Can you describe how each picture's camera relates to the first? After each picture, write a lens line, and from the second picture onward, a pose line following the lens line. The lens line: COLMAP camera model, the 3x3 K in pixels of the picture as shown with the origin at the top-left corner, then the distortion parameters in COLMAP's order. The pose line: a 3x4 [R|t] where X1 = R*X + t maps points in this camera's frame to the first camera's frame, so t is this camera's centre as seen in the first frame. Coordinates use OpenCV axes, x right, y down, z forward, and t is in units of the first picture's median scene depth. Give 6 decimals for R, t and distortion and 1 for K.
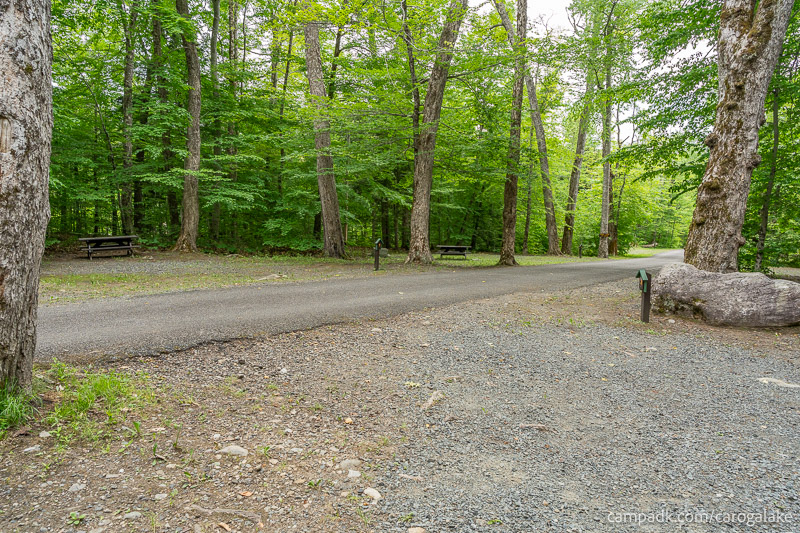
lens RADIAL K [[530.9, 0, 400.0], [0, 530.9, 266.5], [0, 0, 1]] dist [-0.005993, -0.001294]
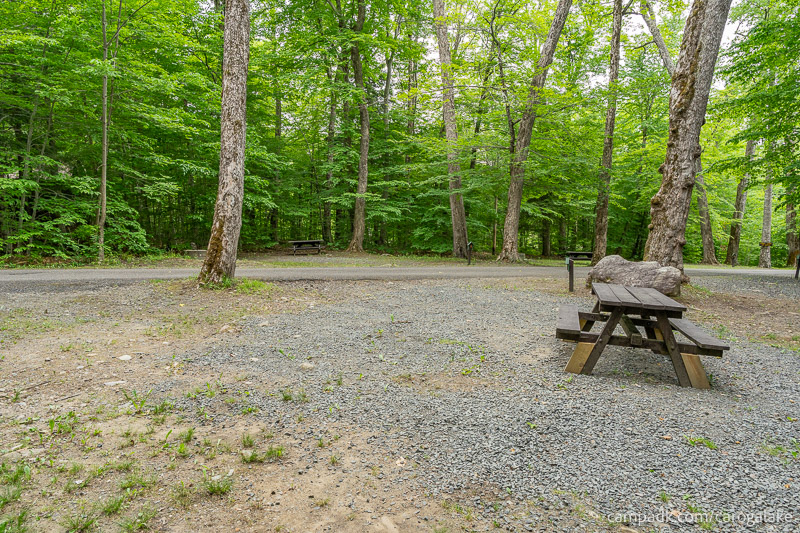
lens RADIAL K [[530.9, 0, 400.0], [0, 530.9, 266.5], [0, 0, 1]] dist [-0.005993, -0.001294]
pose [[0.928838, 0.023120, -0.369764, 0.249009], [-0.030252, 0.999451, -0.013499, 0.029676], [0.369249, 0.023725, 0.929028, -0.281931]]
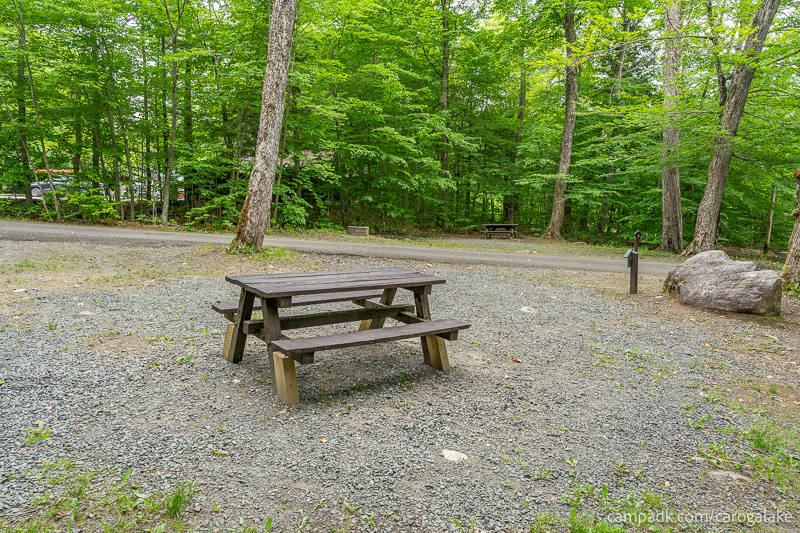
lens RADIAL K [[530.9, 0, 400.0], [0, 530.9, 266.5], [0, 0, 1]] dist [-0.005993, -0.001294]
pose [[0.580757, 0.096885, -0.808291, 0.486199], [-0.098477, 0.993962, 0.048384, 0.016575], [0.808098, 0.051499, 0.586792, -0.055425]]
